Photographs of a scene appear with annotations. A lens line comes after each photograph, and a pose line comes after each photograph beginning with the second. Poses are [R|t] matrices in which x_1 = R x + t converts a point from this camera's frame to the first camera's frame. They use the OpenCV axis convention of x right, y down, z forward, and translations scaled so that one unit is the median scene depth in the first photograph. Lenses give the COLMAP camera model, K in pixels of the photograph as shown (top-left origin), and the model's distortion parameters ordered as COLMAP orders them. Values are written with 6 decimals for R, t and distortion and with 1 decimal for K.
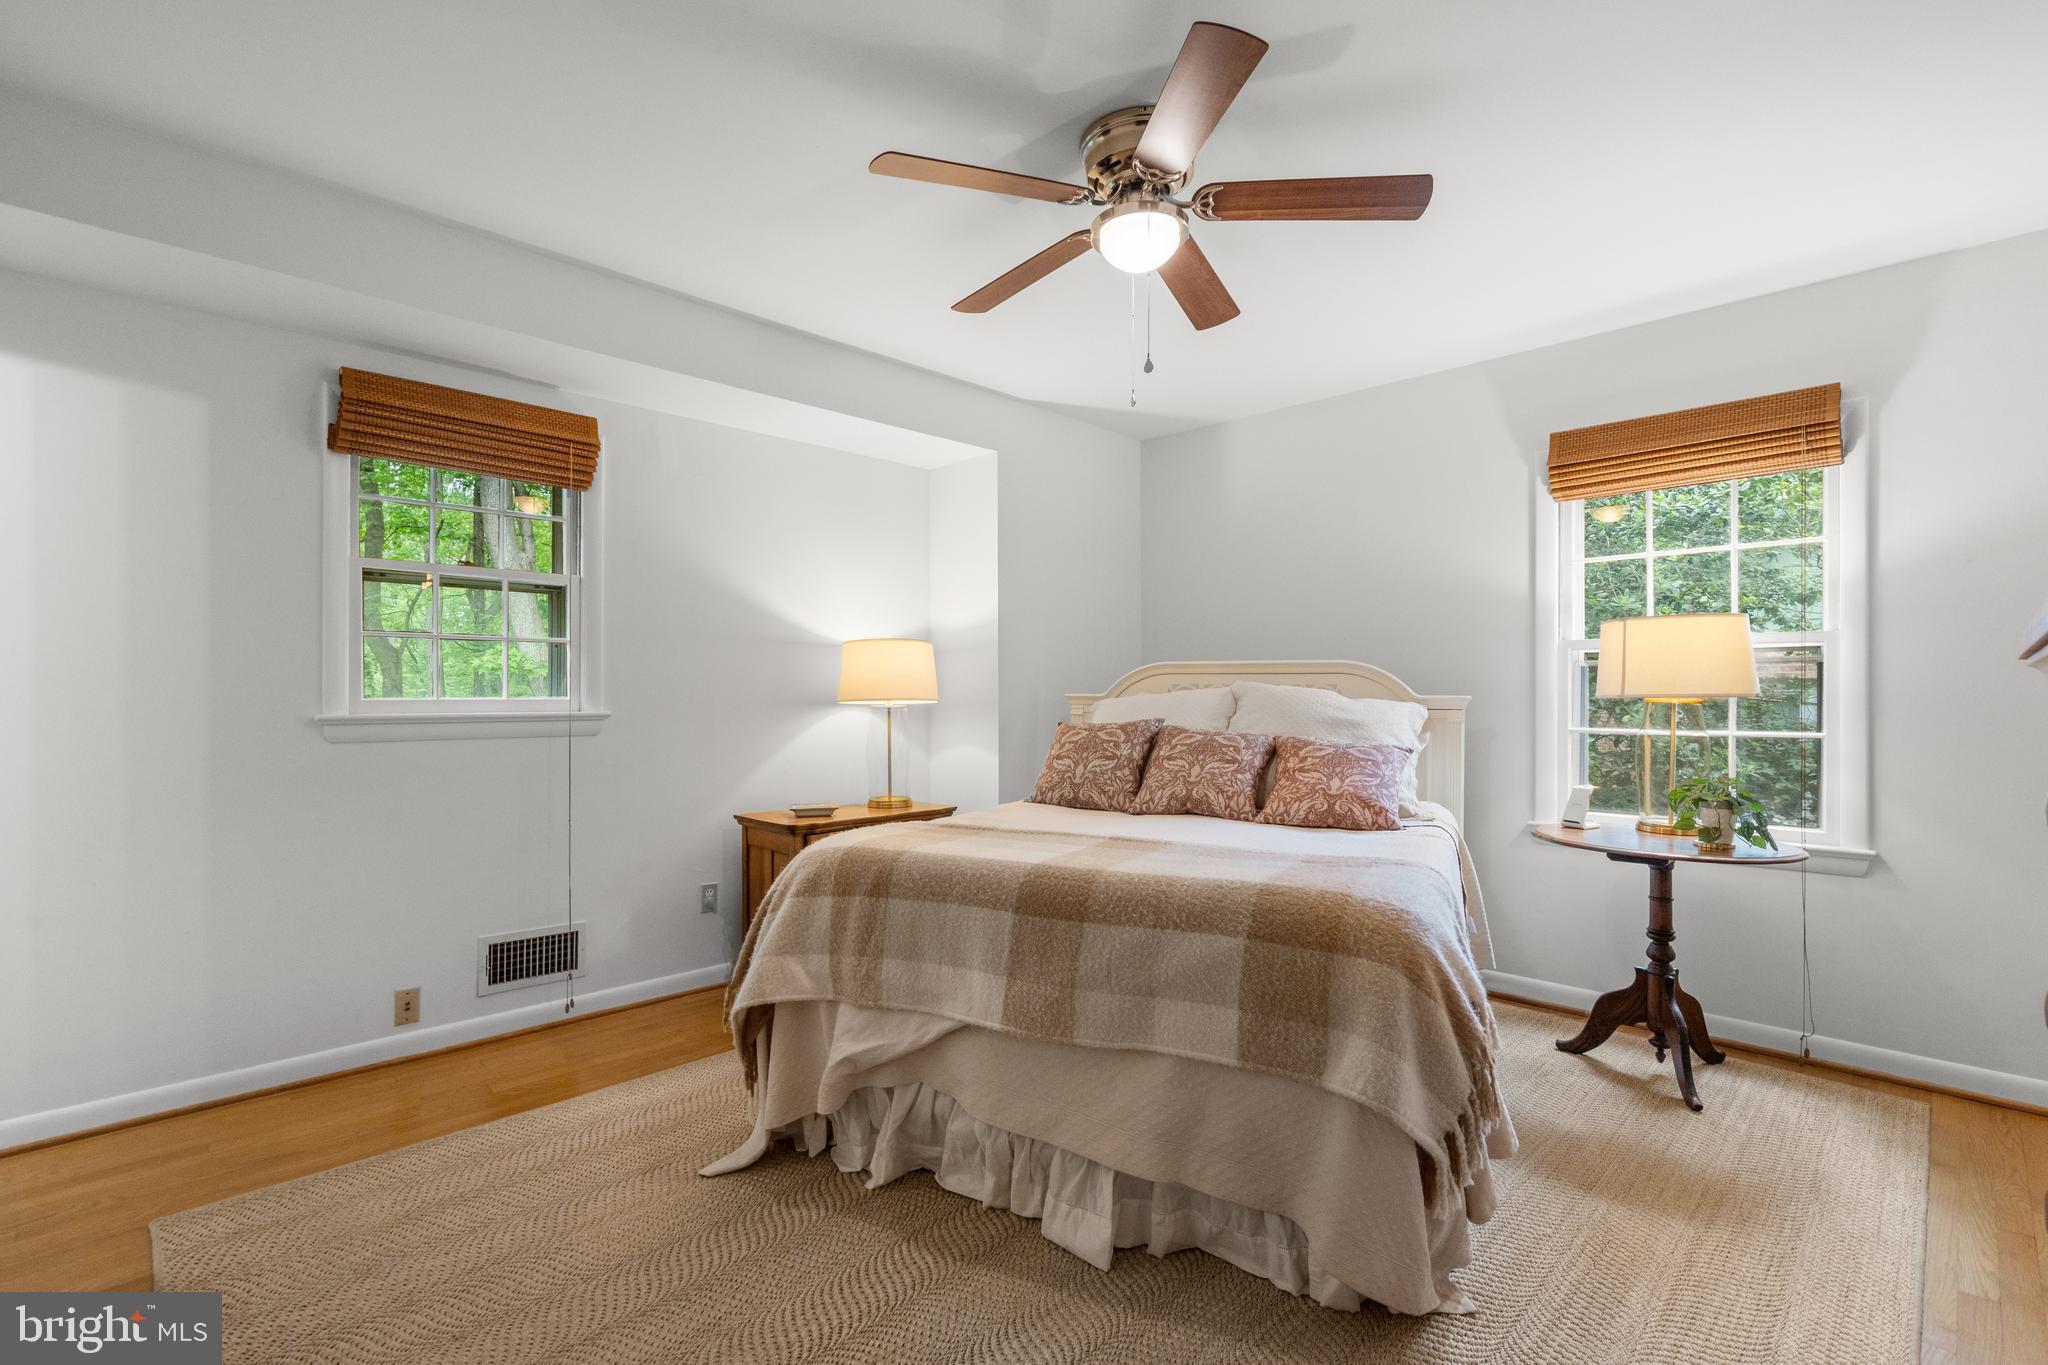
lens RADIAL K [[937.2, 0, 1025.3], [0, 937.2, 696.1], [0, 0, 1]] dist [-0.005463, 0.002678]
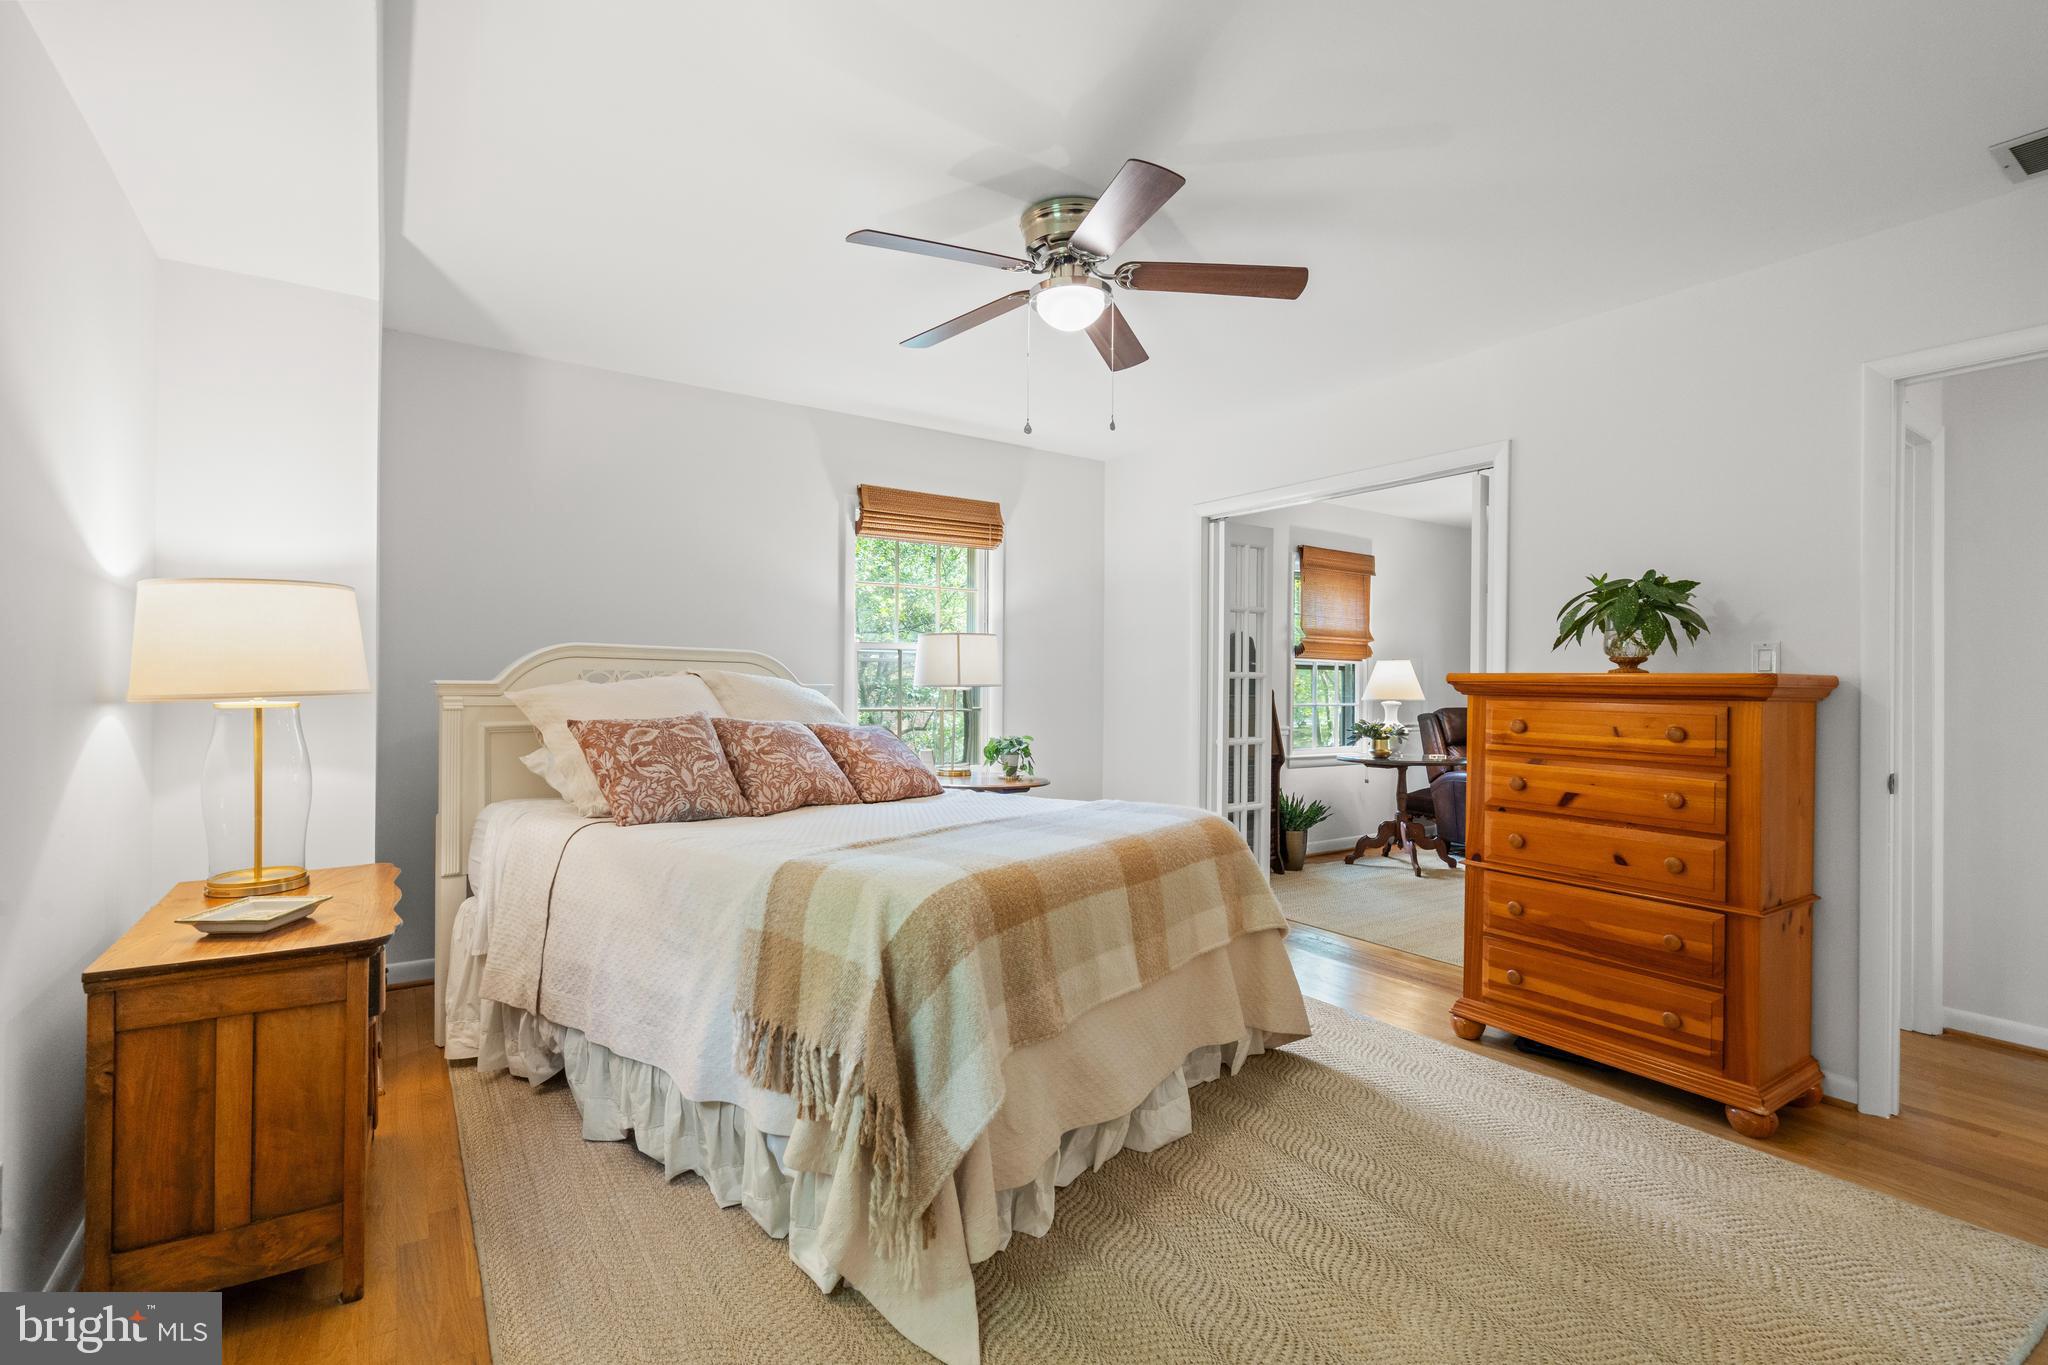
lens RADIAL K [[937.2, 0, 1029.3], [0, 937.2, 675.0], [0, 0, 1]] dist [-0.005463, 0.002678]
pose [[0.174872, 0.009375, 0.984547, -0.707630], [-0.007153, 0.999940, -0.008251, -0.005266], [-0.984565, -0.005599, 0.174928, 0.561052]]
